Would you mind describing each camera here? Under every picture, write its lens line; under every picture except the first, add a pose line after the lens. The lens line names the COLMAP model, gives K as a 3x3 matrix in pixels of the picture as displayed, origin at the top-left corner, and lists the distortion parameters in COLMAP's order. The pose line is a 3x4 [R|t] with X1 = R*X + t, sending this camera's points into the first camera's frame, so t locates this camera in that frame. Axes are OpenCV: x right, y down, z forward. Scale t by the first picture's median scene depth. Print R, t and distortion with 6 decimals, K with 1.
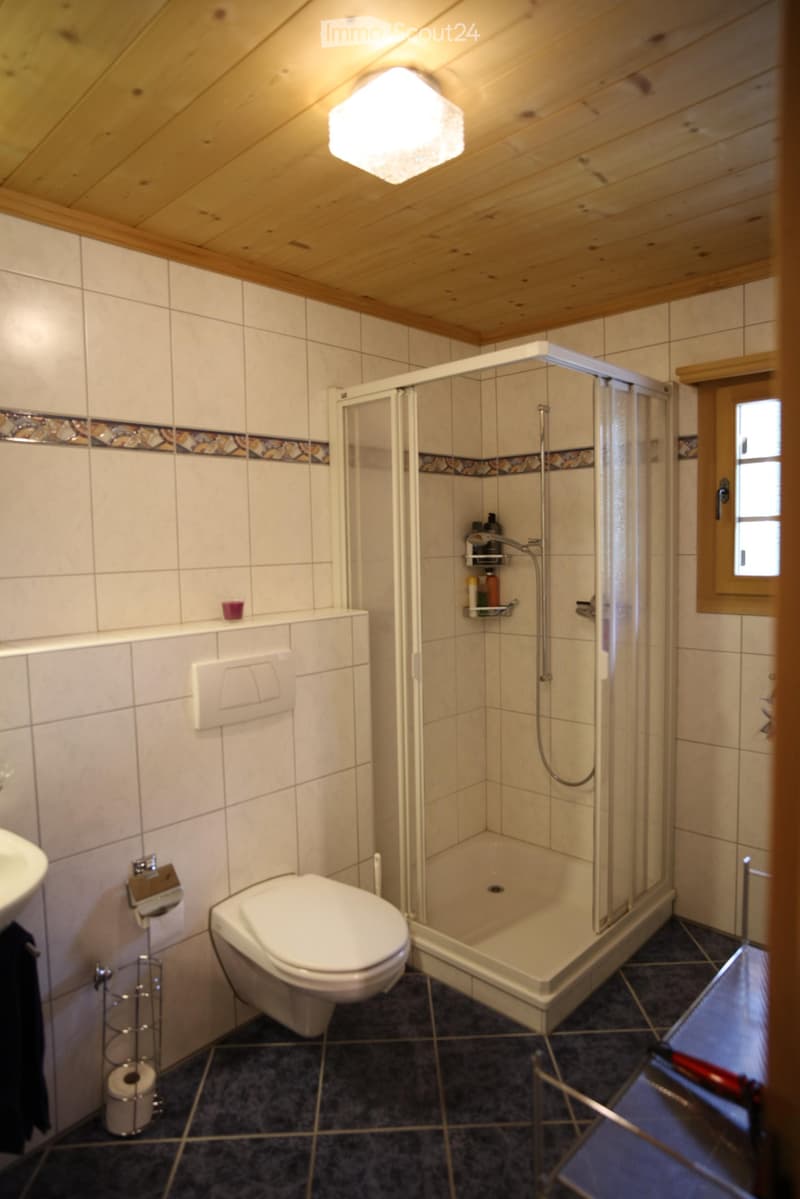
lens RADIAL K [[720.2, 0, 404.1], [0, 720.2, 604.1], [0, 0, 1]] dist [-0.076465, 0.059105]
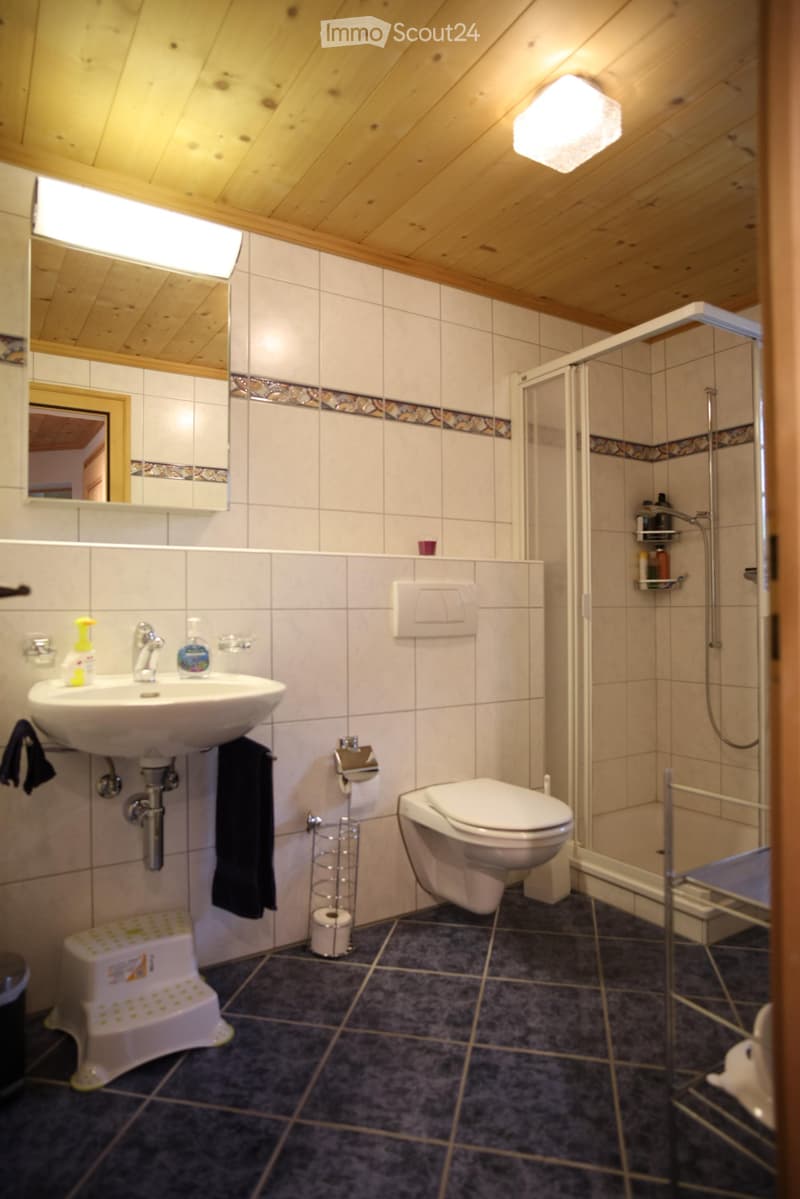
lens RADIAL K [[720.2, 0, 404.2], [0, 720.2, 604.3], [0, 0, 1]] dist [-0.076465, 0.059105]
pose [[0.969655, 0.011183, -0.244220, 0.017421], [-0.032286, 0.996061, -0.082580, 0.213939], [0.242334, 0.087959, 0.966197, -0.160233]]
